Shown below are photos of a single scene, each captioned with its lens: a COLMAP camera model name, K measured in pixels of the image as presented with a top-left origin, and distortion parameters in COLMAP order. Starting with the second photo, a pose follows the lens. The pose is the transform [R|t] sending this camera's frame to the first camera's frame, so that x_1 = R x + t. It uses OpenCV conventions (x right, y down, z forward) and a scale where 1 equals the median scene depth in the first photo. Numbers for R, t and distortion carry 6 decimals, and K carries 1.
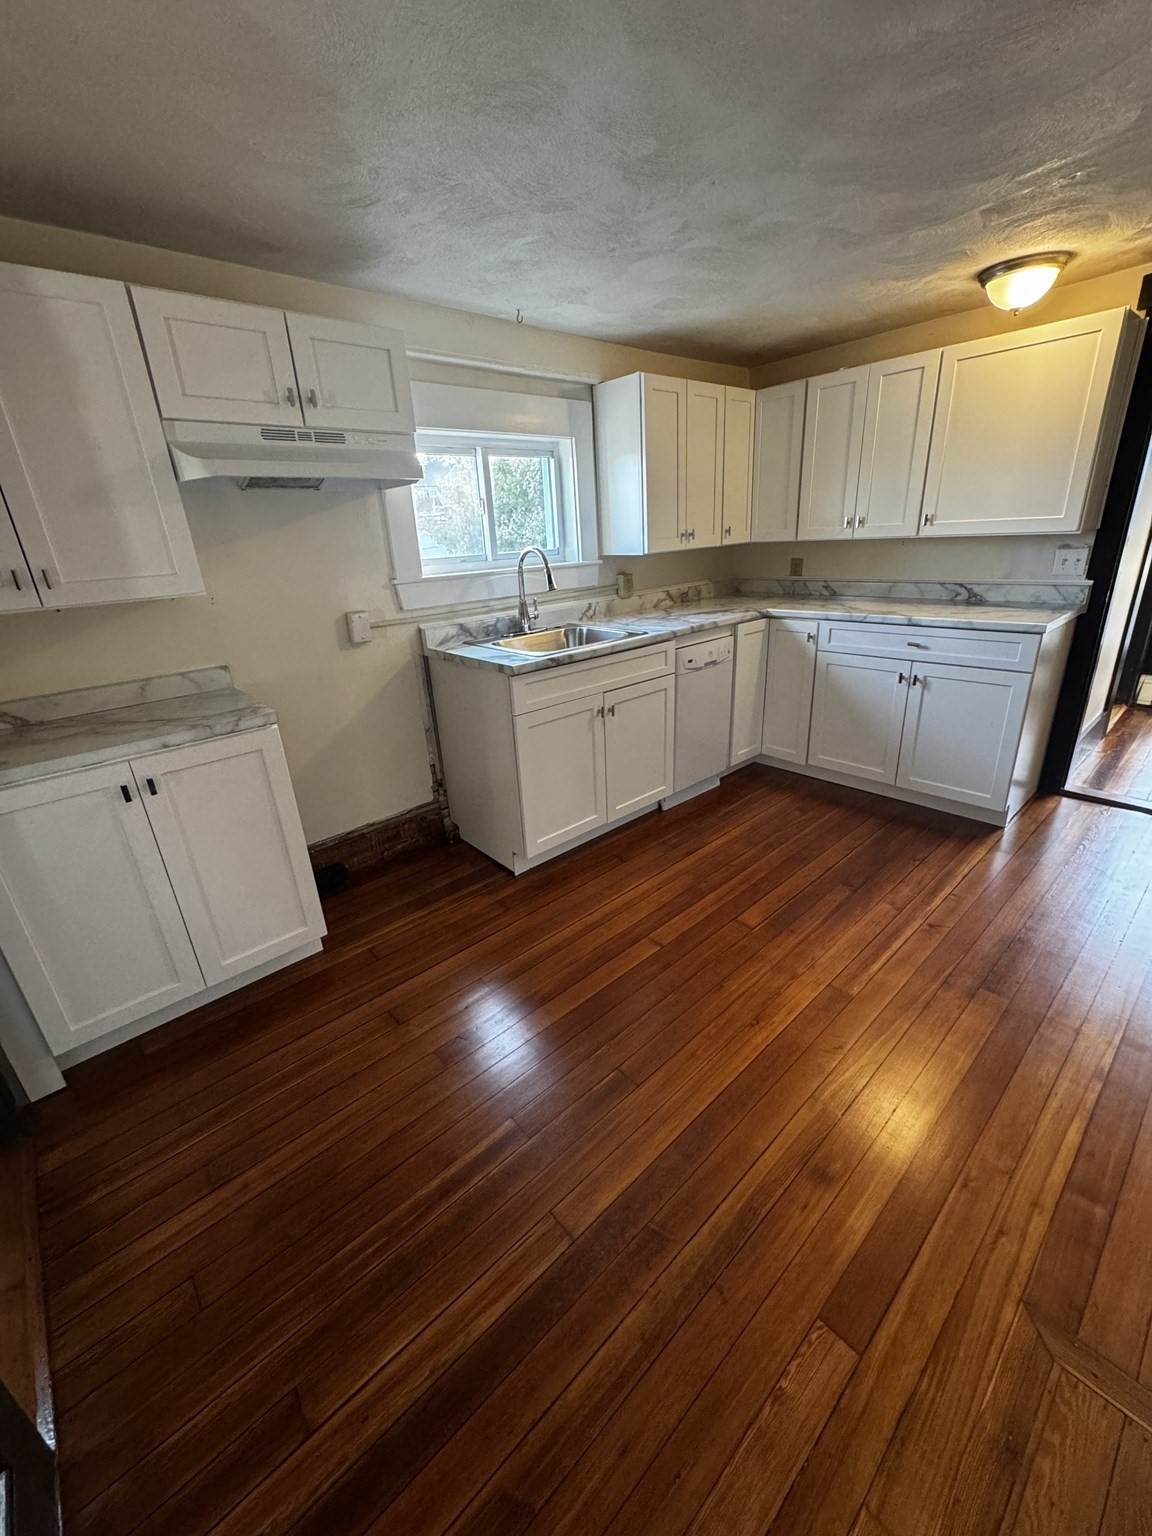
lens RADIAL K [[606.6, 0, 574.8], [0, 606.6, 770.0], [0, 0, 1]] dist [-0.001164, -0.000018]
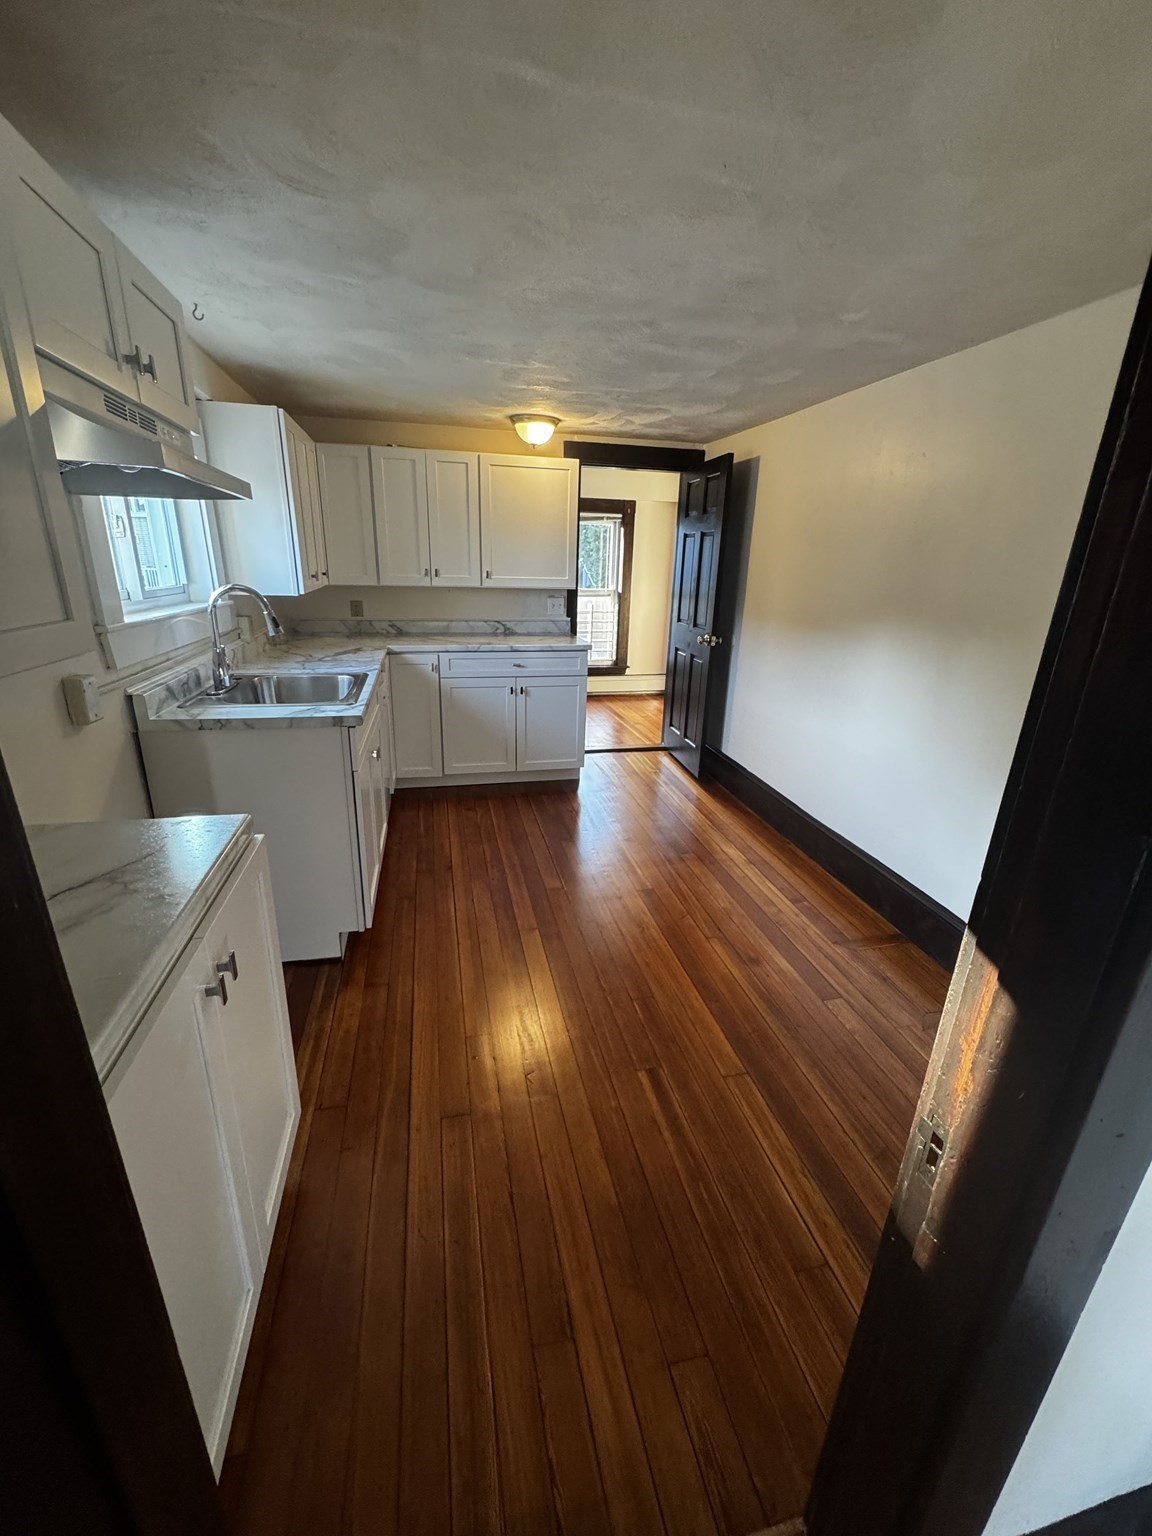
lens RADIAL K [[615.1, 0, 576.0], [0, 615.1, 768.0], [0, 0, 1]] dist [-0.002268, -0.000254]
pose [[0.478216, -0.216010, 0.851263, -0.592317], [0.272411, 0.957958, 0.090052, -0.071341], [-0.834926, 0.188829, 0.516954, 0.210325]]
